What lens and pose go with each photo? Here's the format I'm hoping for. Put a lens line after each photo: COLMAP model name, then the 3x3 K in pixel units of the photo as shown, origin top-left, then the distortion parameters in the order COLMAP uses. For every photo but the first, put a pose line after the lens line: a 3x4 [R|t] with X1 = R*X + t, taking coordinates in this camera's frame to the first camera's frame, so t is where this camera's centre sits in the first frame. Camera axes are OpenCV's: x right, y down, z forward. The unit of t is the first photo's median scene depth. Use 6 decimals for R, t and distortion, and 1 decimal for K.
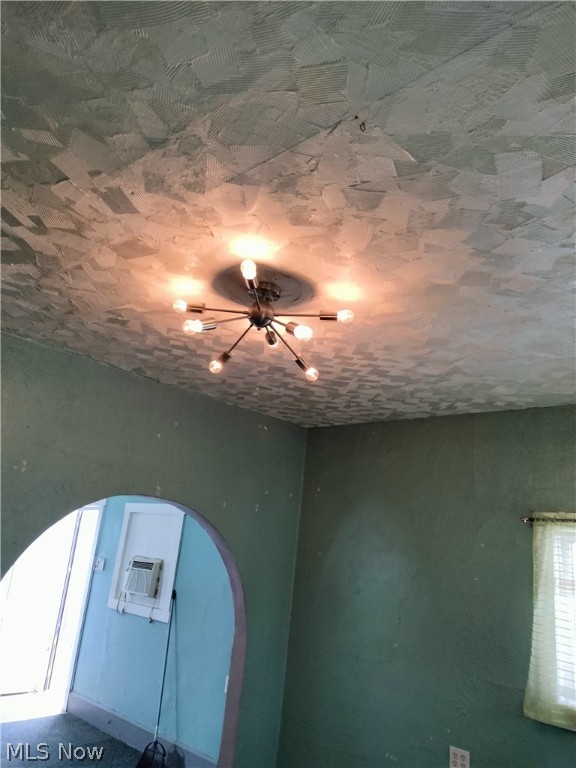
lens RADIAL K [[579.3, 0, 289.9], [0, 579.3, 395.2], [0, 0, 1]] dist [0.139840, -0.206482]
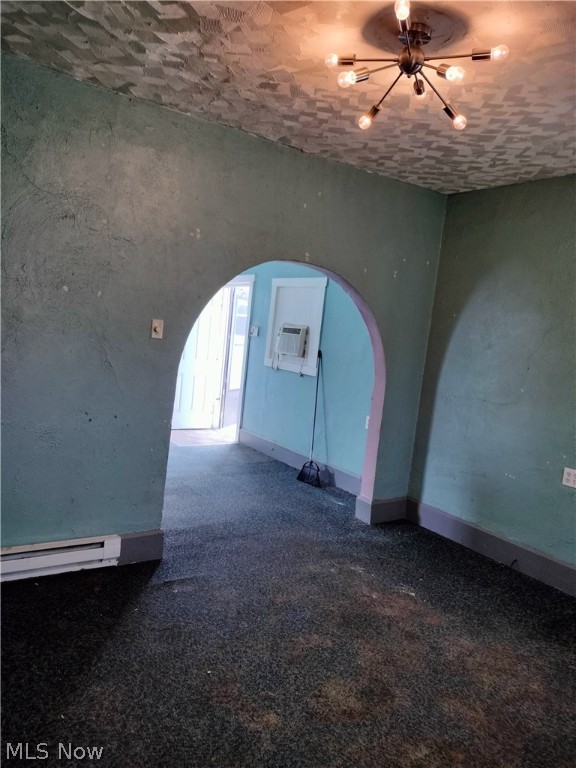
lens RADIAL K [[568.9, 0, 288.0], [0, 568.9, 384.0], [0, 0, 1]] dist [0.055913, -0.049430]
pose [[0.974512, 0.026937, -0.222712, -0.012831], [0.050568, 0.940837, 0.335065, 0.028902], [0.218561, -0.337787, 0.915495, -0.103988]]
